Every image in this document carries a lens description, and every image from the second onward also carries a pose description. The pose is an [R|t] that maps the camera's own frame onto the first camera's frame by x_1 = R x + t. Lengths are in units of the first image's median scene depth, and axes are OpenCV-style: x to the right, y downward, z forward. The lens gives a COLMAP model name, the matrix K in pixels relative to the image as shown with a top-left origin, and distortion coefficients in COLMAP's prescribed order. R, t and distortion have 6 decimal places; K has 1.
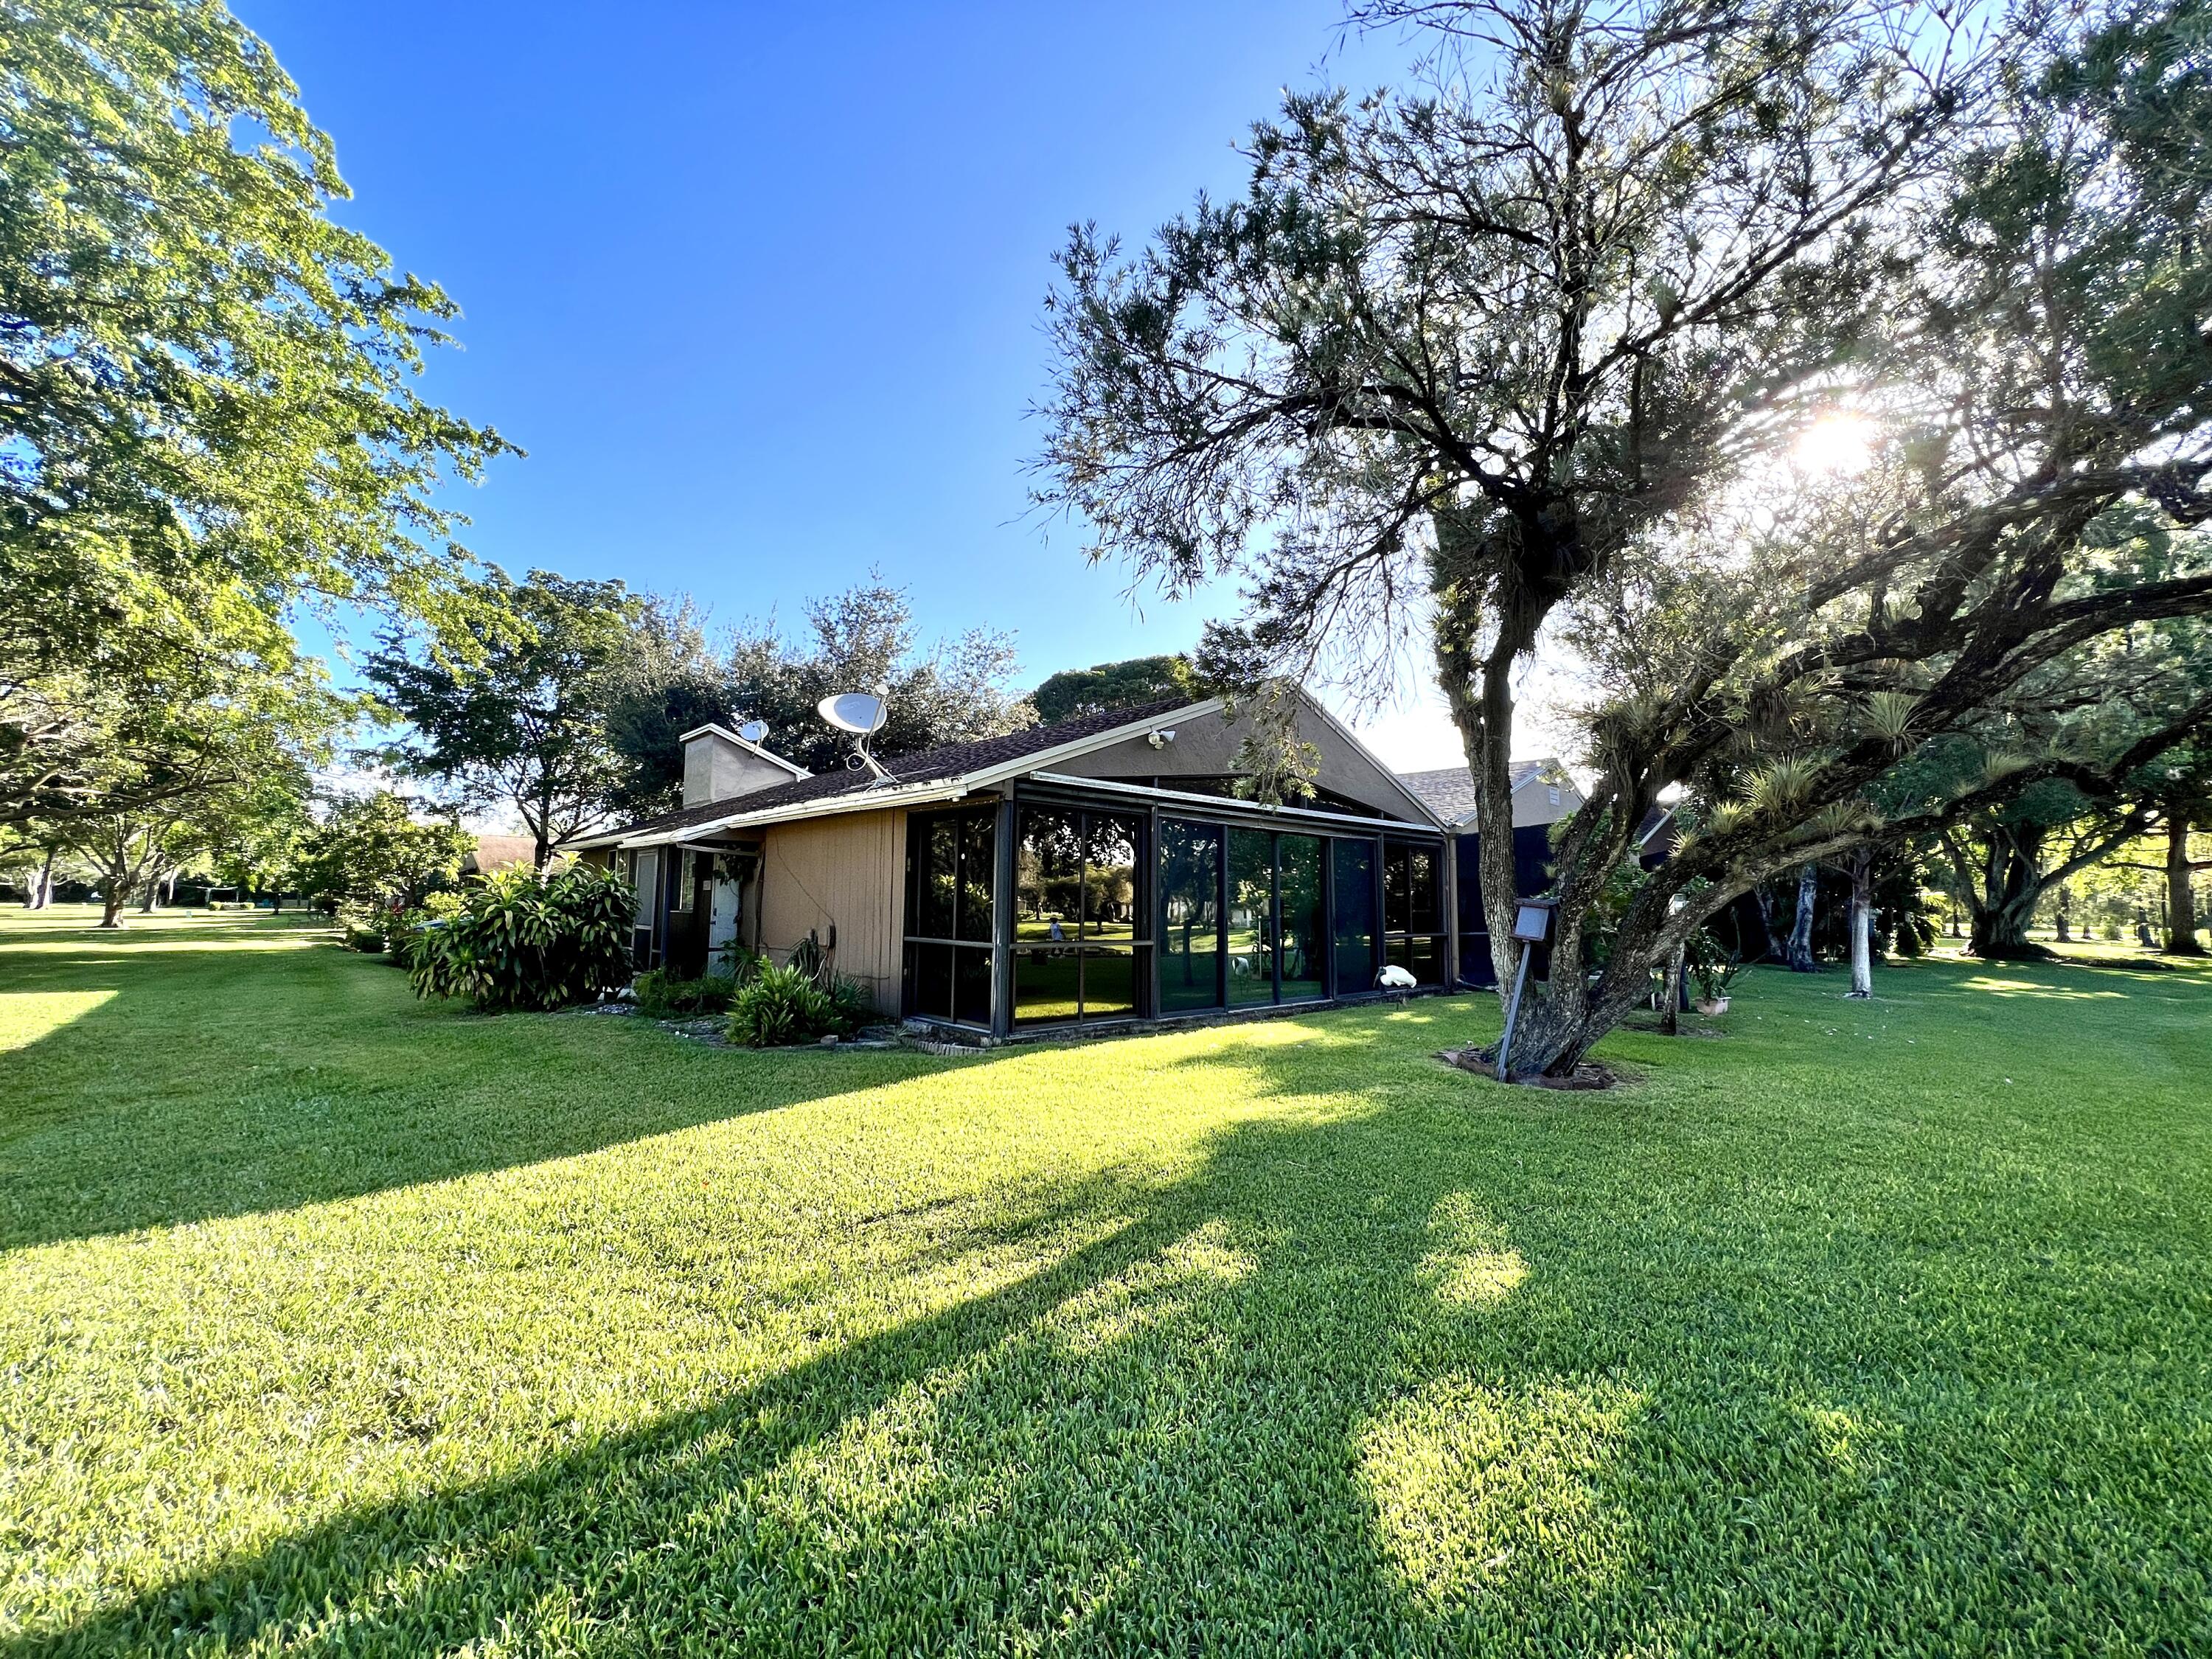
lens RADIAL K [[887.0, 0, 1099.6], [0, 887.0, 831.1], [0, 0, 1]] dist [0.004223, -0.001509]
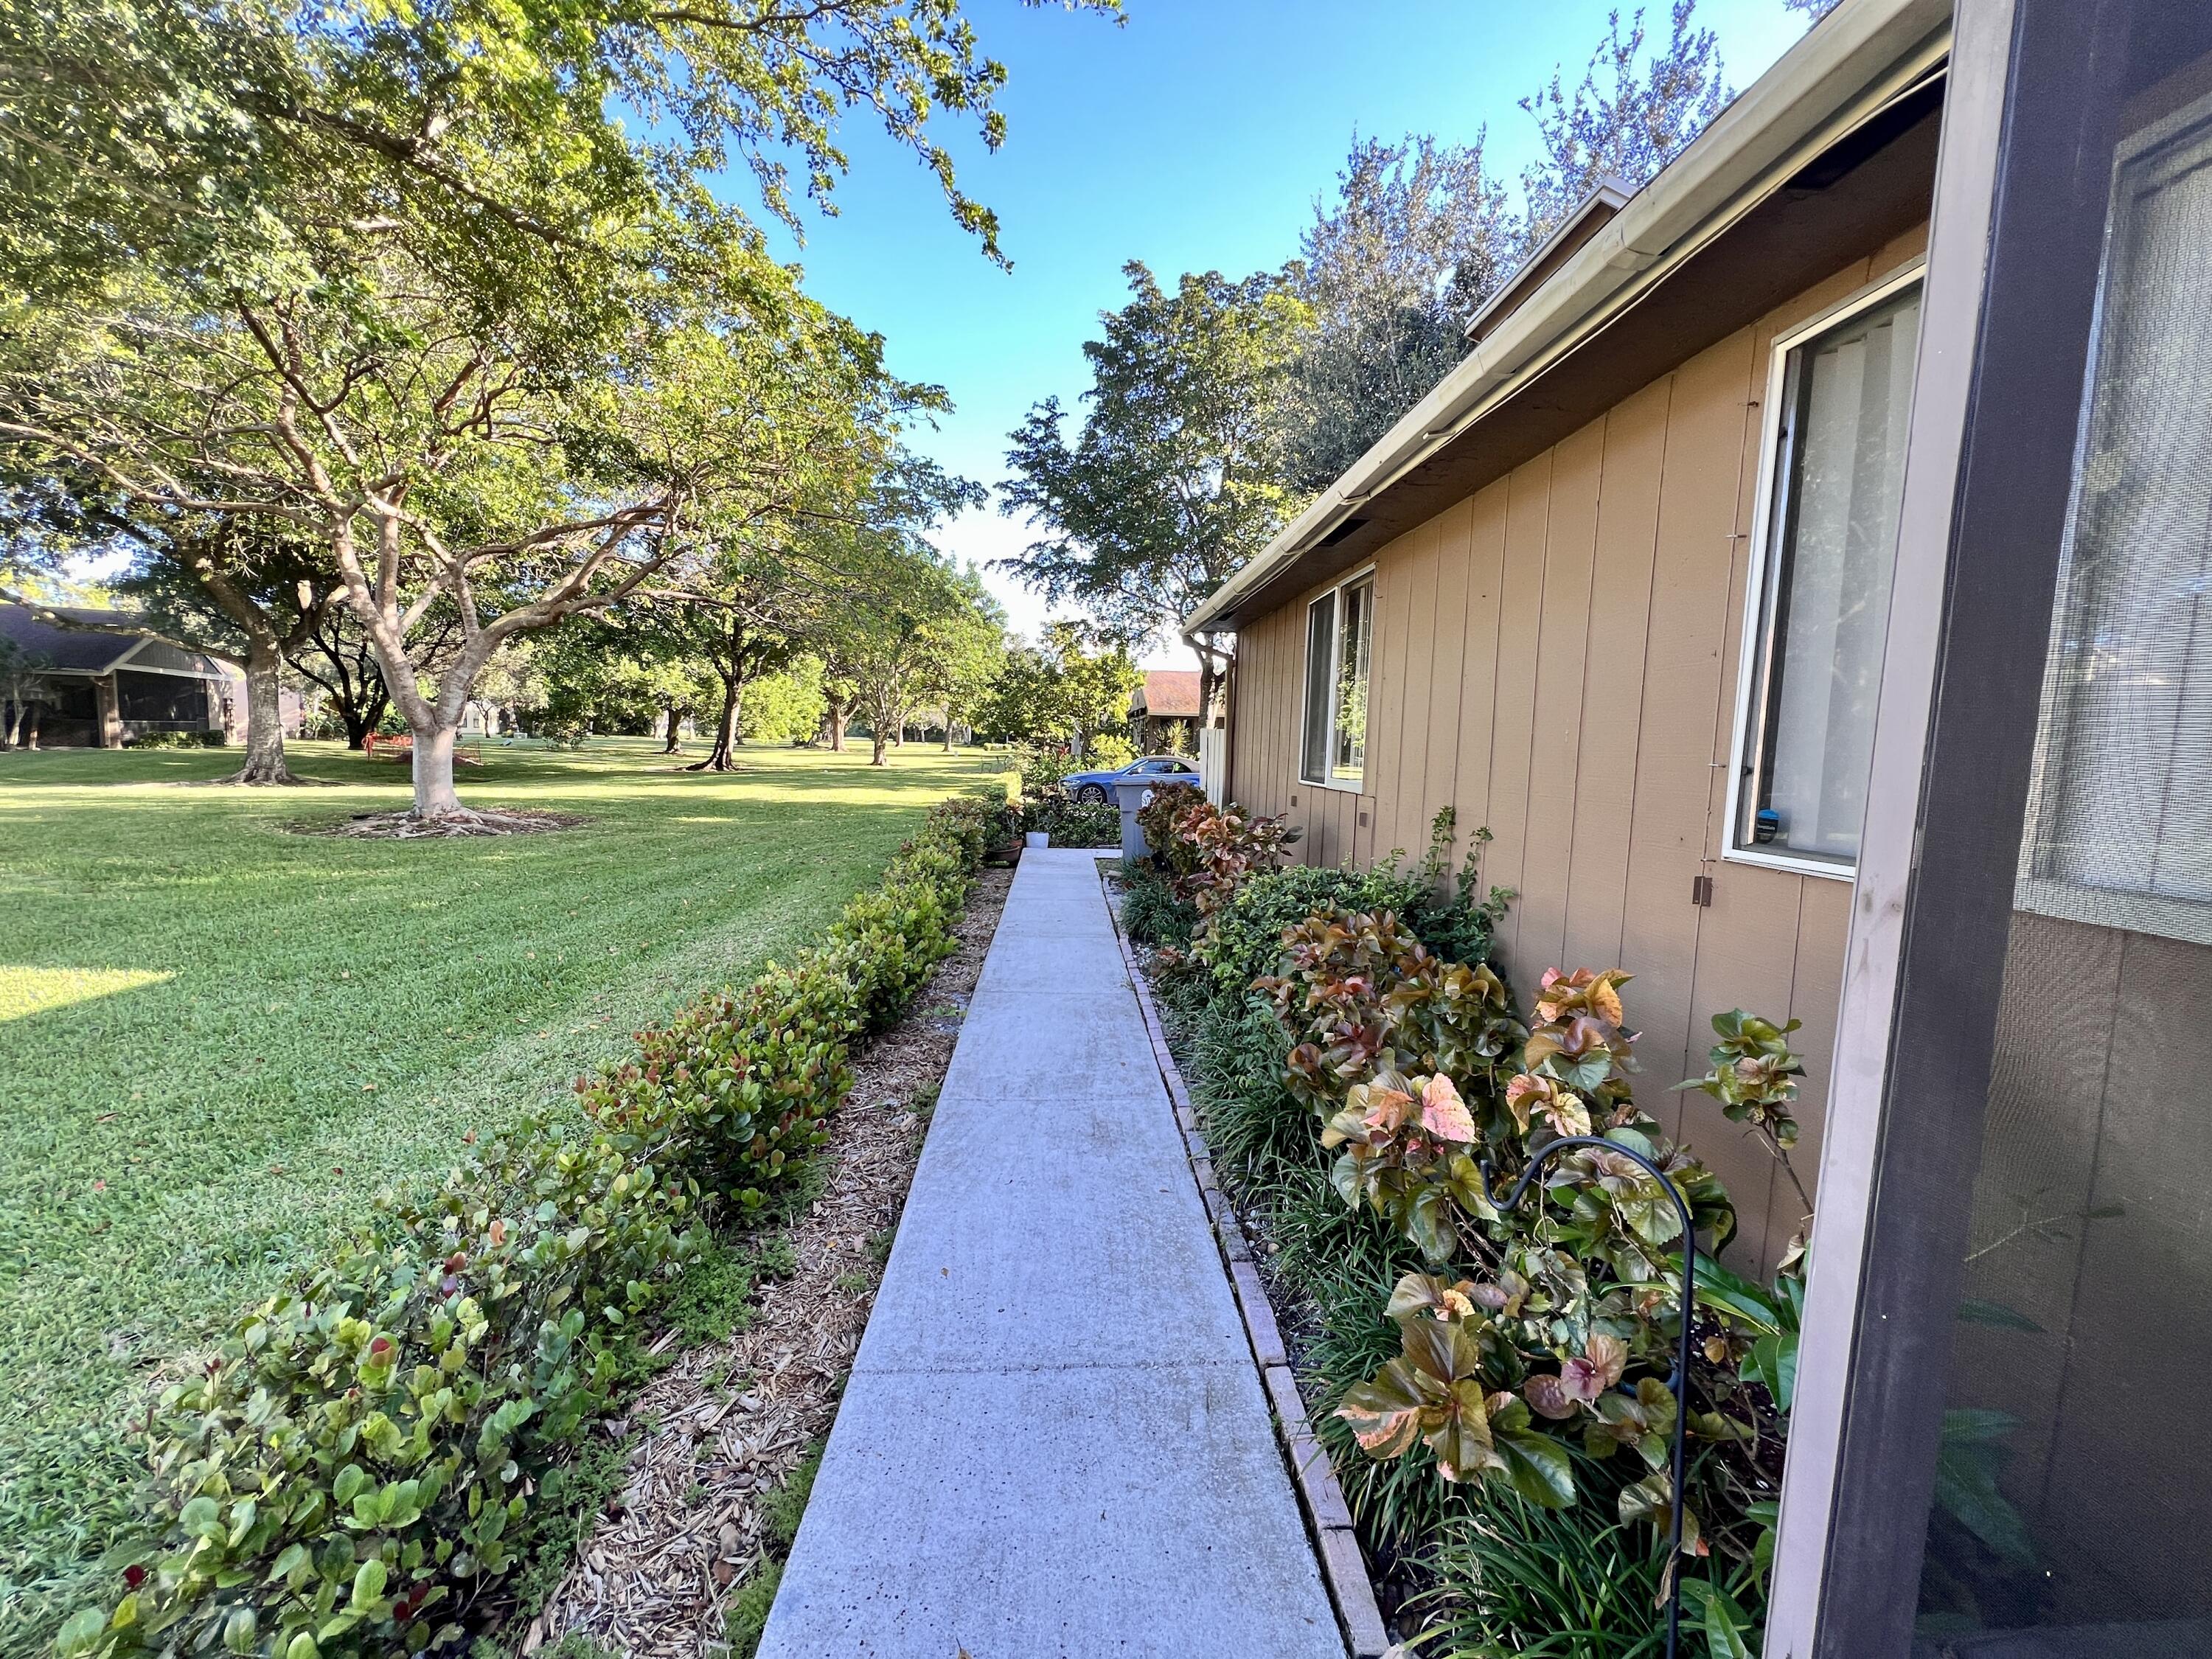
lens RADIAL K [[890.1, 0, 1100.2], [0, 890.1, 819.5], [0, 0, 1]] dist [0.003104, 0.000557]
pose [[0.764198, 0.068476, -0.641337, -0.841488], [0.031990, 0.989101, 0.143725, 0.110225], [0.644188, -0.130350, 0.753678, 1.477851]]
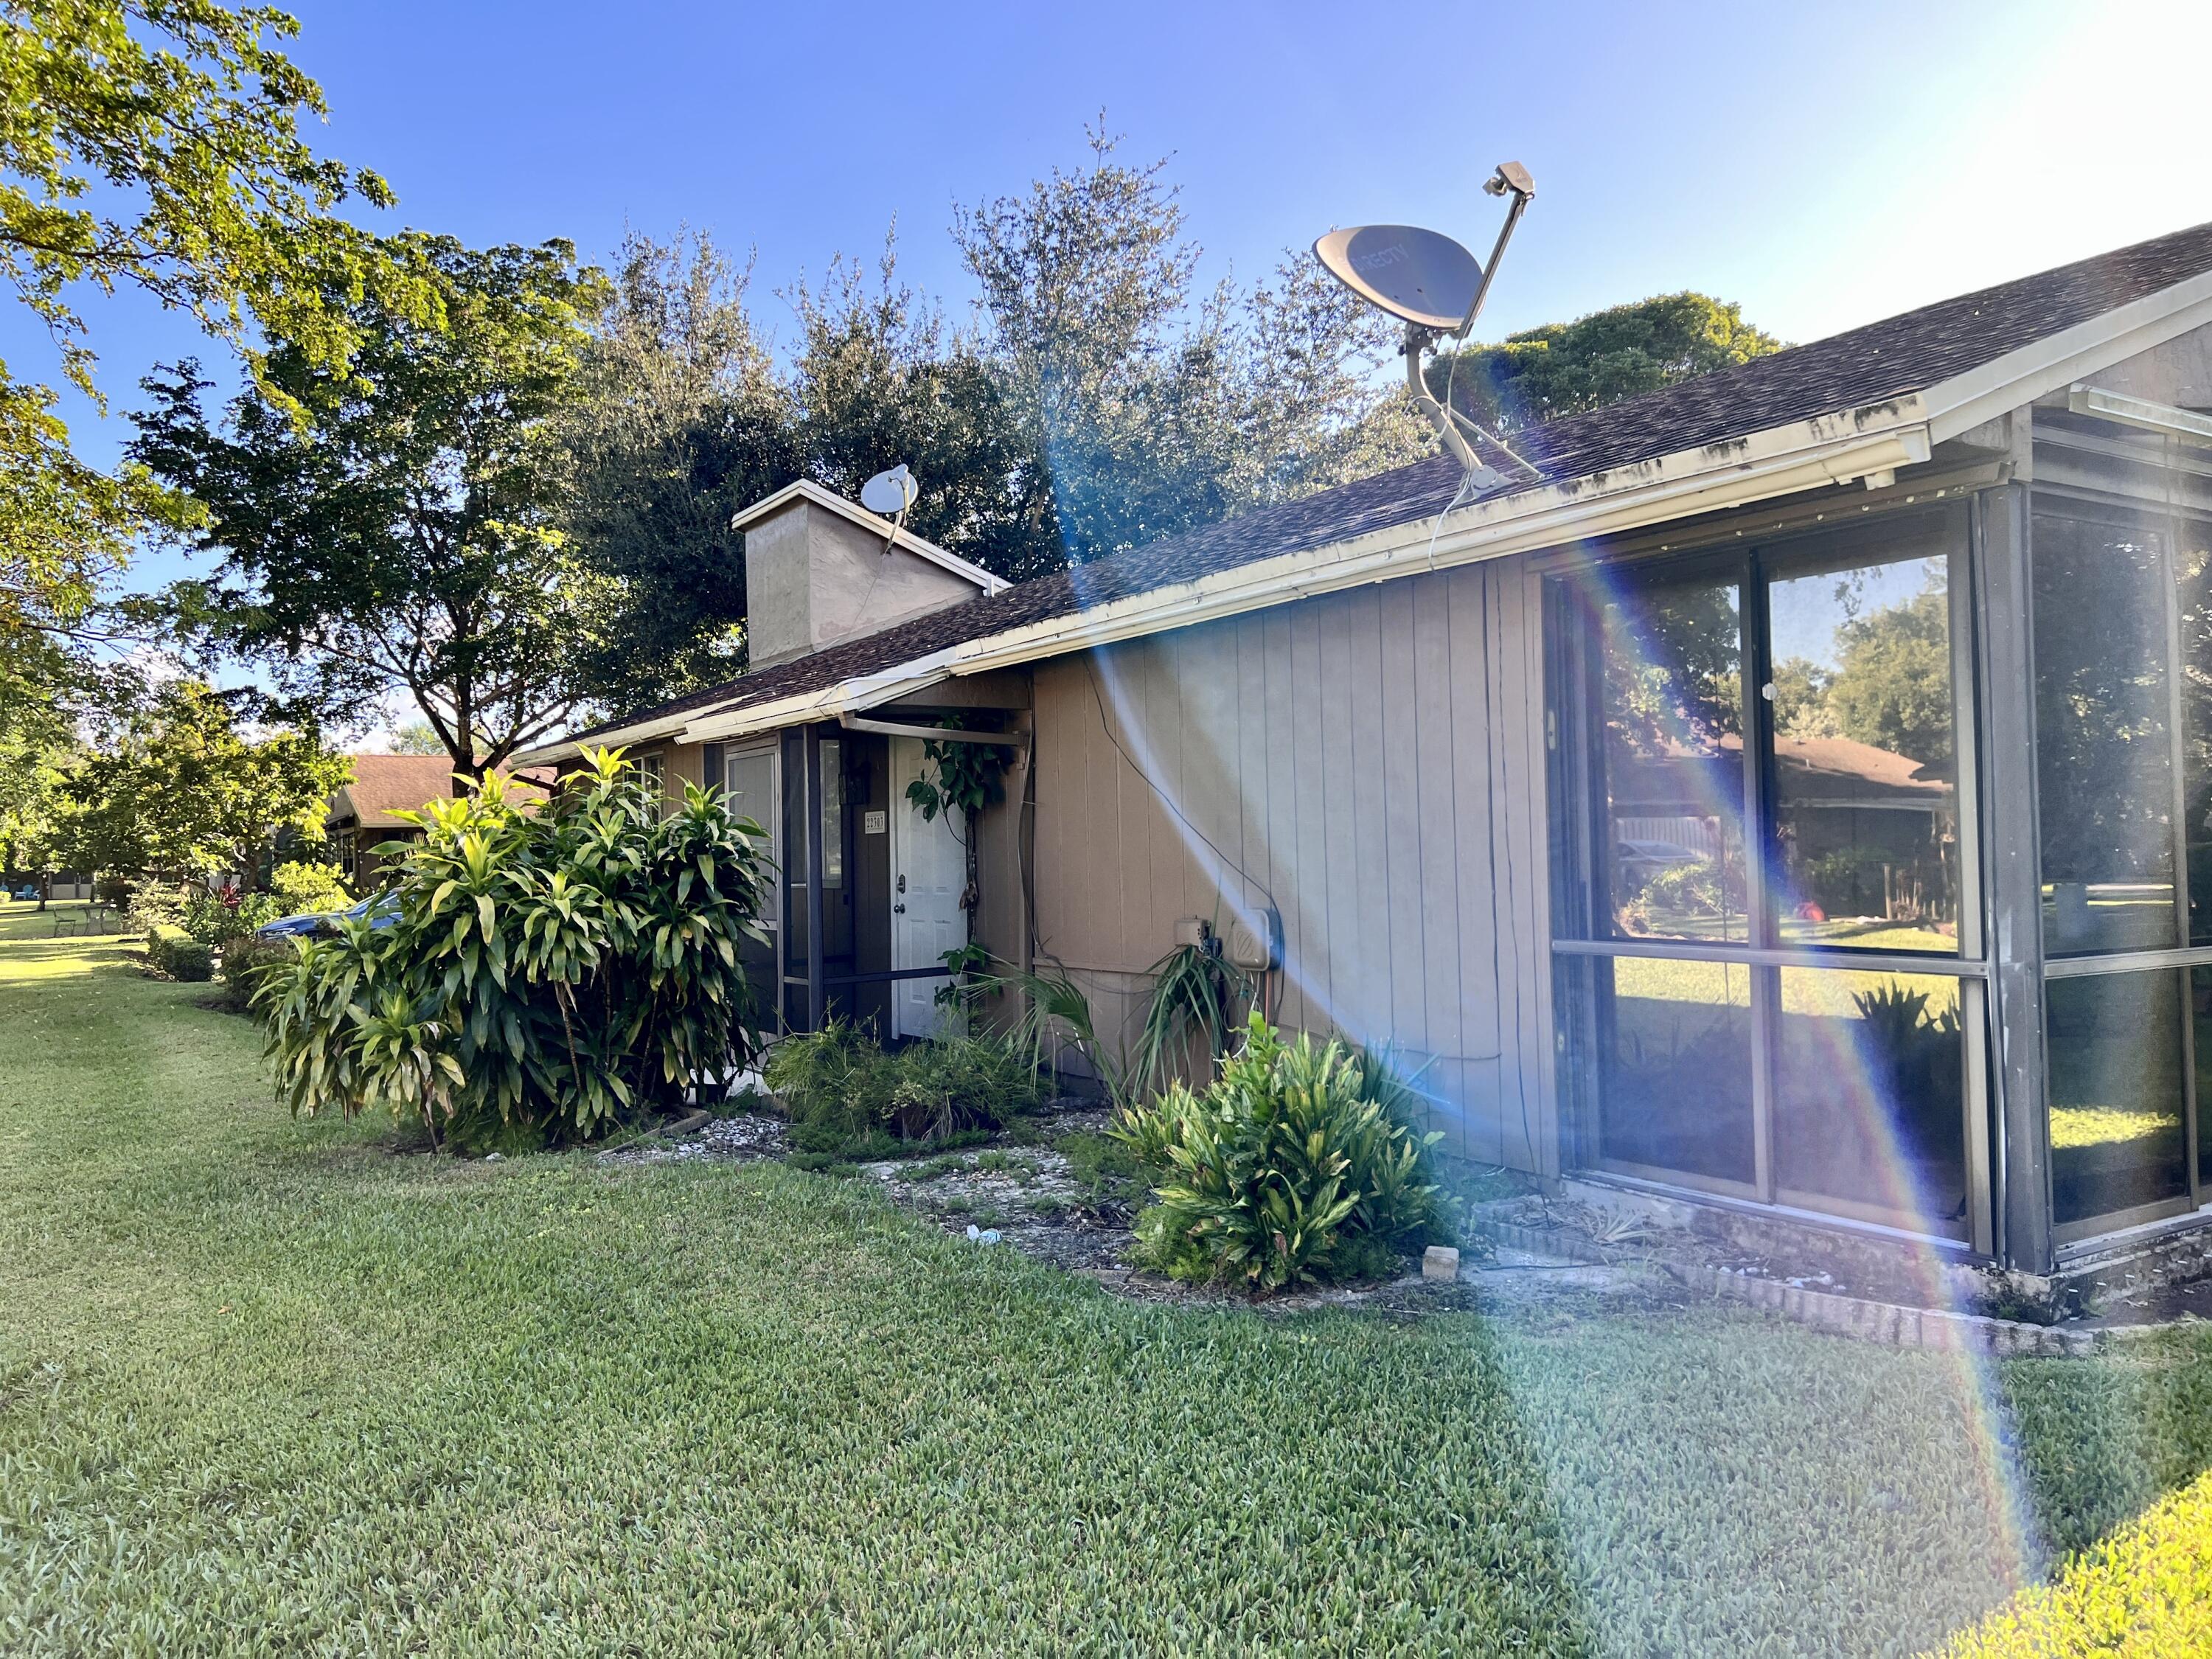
lens RADIAL K [[1662.6, 0, 1114.4], [0, 1662.6, 831.6], [0, 0, 1]] dist [0.053440, -0.048881]
pose [[0.982961, -0.035981, -0.180257, -0.290599], [0.048536, 0.996657, 0.065726, 0.029072], [0.177289, -0.073355, 0.981421, 0.366585]]
